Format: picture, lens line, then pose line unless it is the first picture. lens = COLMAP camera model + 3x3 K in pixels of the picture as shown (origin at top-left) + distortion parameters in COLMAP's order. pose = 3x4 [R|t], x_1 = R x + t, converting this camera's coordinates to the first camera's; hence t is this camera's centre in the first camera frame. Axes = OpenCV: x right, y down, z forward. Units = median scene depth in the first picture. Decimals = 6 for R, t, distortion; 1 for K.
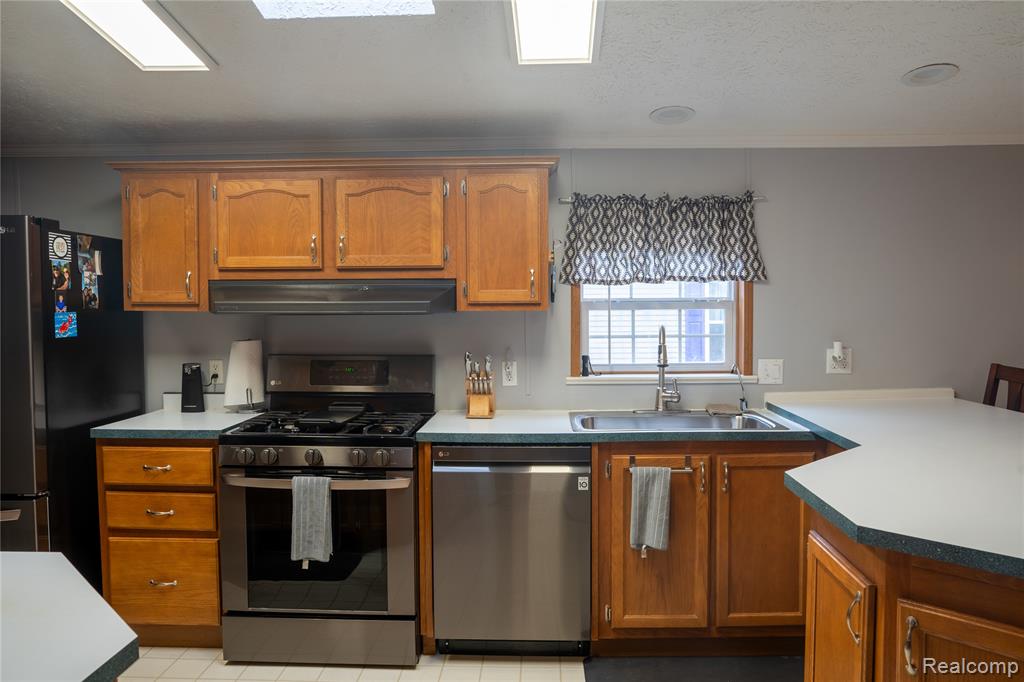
lens RADIAL K [[747.4, 0, 512.0], [0, 747.4, 341.0], [0, 0, 1]] dist [-0.094565, 0.090739]
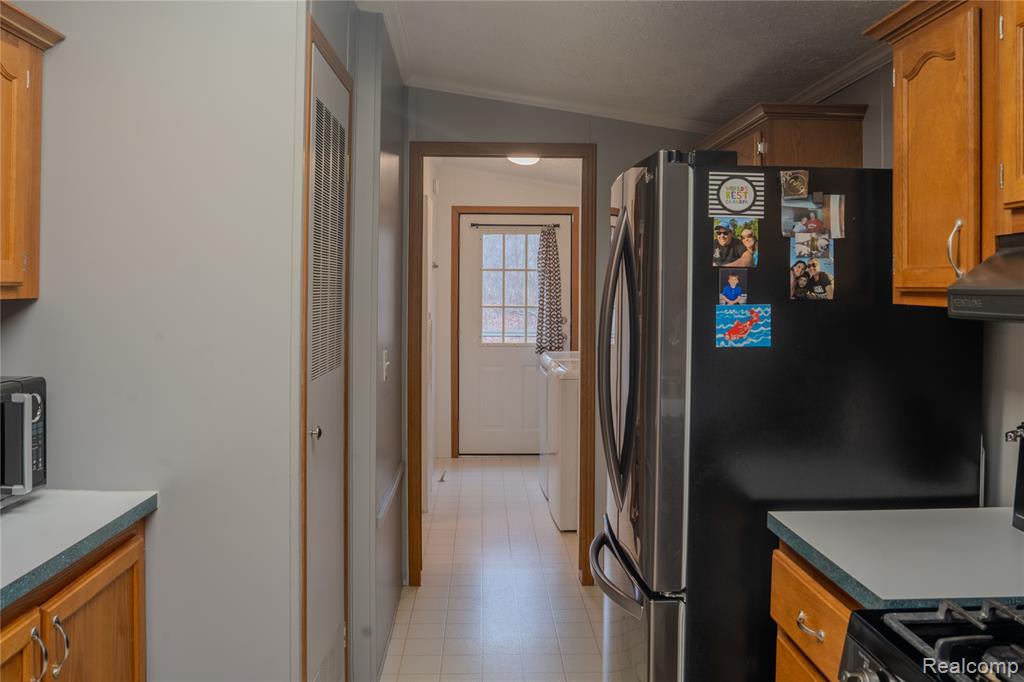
lens RADIAL K [[844.6, 0, 514.2], [0, 844.6, 300.7], [0, 0, 1]] dist [-0.100286, 0.091017]
pose [[0.075049, 0.011544, -0.997113, 0.043731], [-0.054519, 0.998485, 0.007456, -0.034455], [0.995688, 0.053802, 0.075565, 0.705297]]
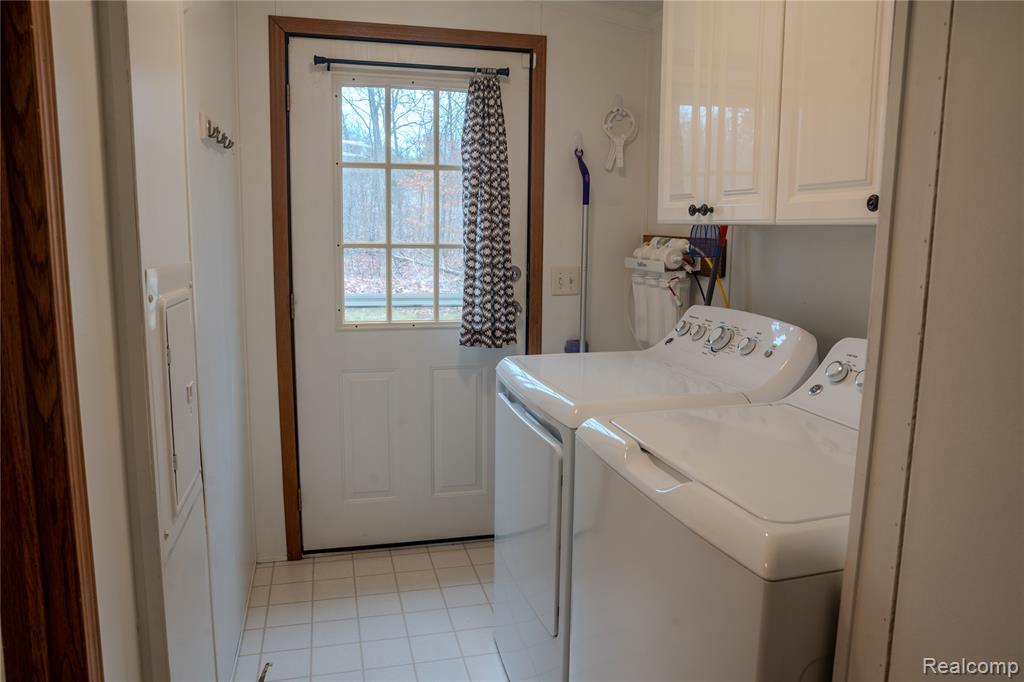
lens RADIAL K [[725.4, 0, 527.5], [0, 725.4, 341.0], [0, 0, 1]] dist [-0.071222, 0.003639]
pose [[0.285263, 0.131721, -0.949355, -1.240726], [-0.058984, 0.991046, 0.119783, -0.001154], [0.956633, 0.021827, 0.290478, 0.751991]]
